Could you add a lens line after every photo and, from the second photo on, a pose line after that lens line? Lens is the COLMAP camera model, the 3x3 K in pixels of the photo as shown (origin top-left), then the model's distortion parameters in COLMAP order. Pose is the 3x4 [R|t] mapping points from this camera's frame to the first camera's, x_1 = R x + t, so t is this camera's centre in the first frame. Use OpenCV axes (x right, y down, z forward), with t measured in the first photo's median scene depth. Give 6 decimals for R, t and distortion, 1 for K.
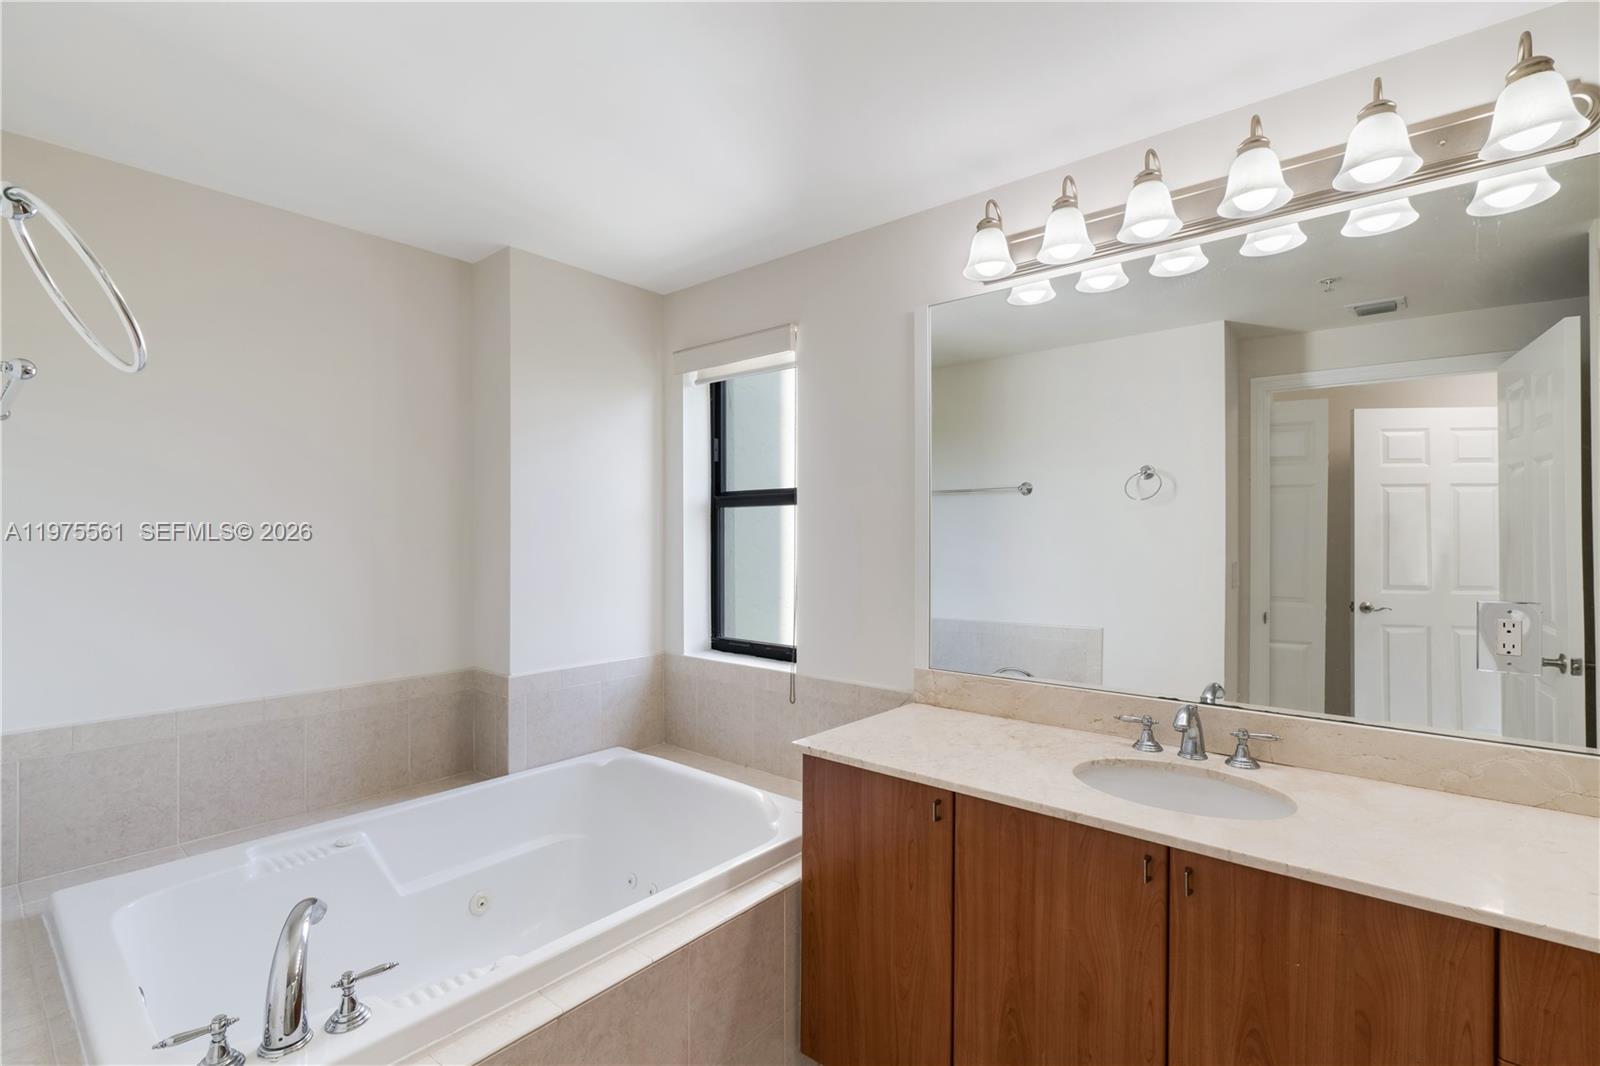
lens RADIAL K [[720.2, 0, 800.6], [0, 720.2, 533.1], [0, 0, 1]] dist [-0.008499, 0.003218]
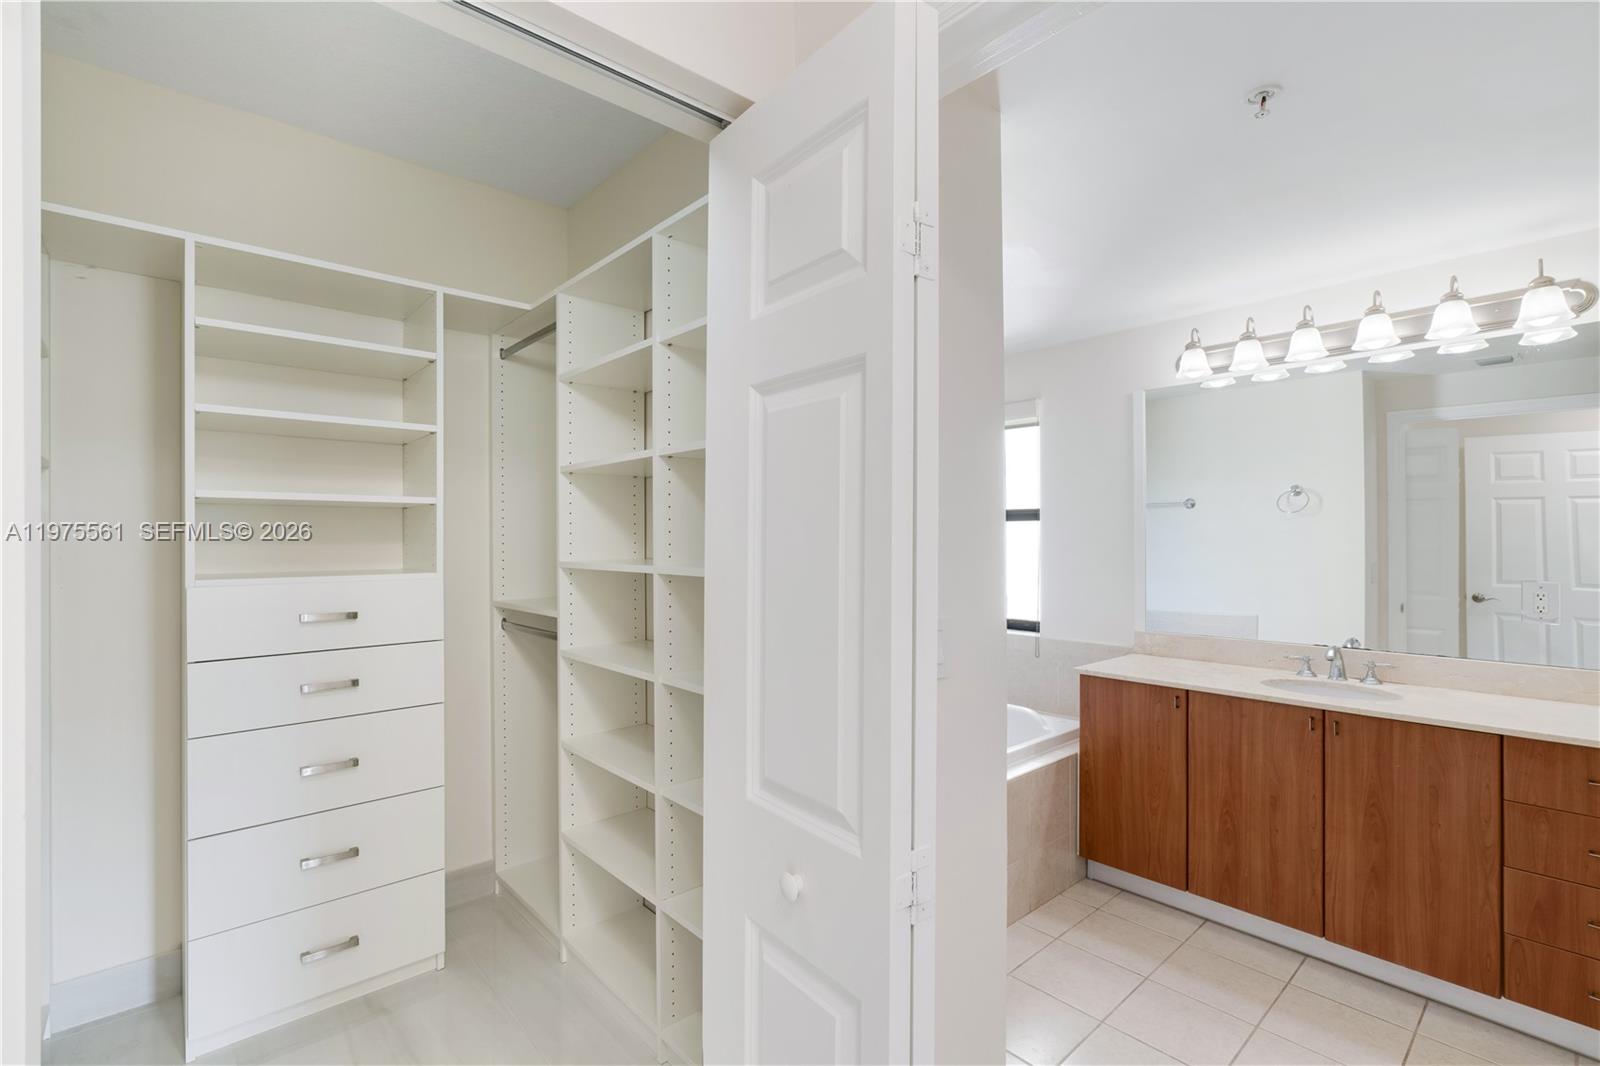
lens RADIAL K [[720.2, 0, 799.8], [0, 720.2, 534.4], [0, 0, 1]] dist [-0.008499, 0.003218]
pose [[0.989871, -0.004906, -0.141882, -0.432590], [0.004328, 0.999981, -0.004384, -0.012866], [0.141901, 0.003726, 0.989874, -0.790644]]
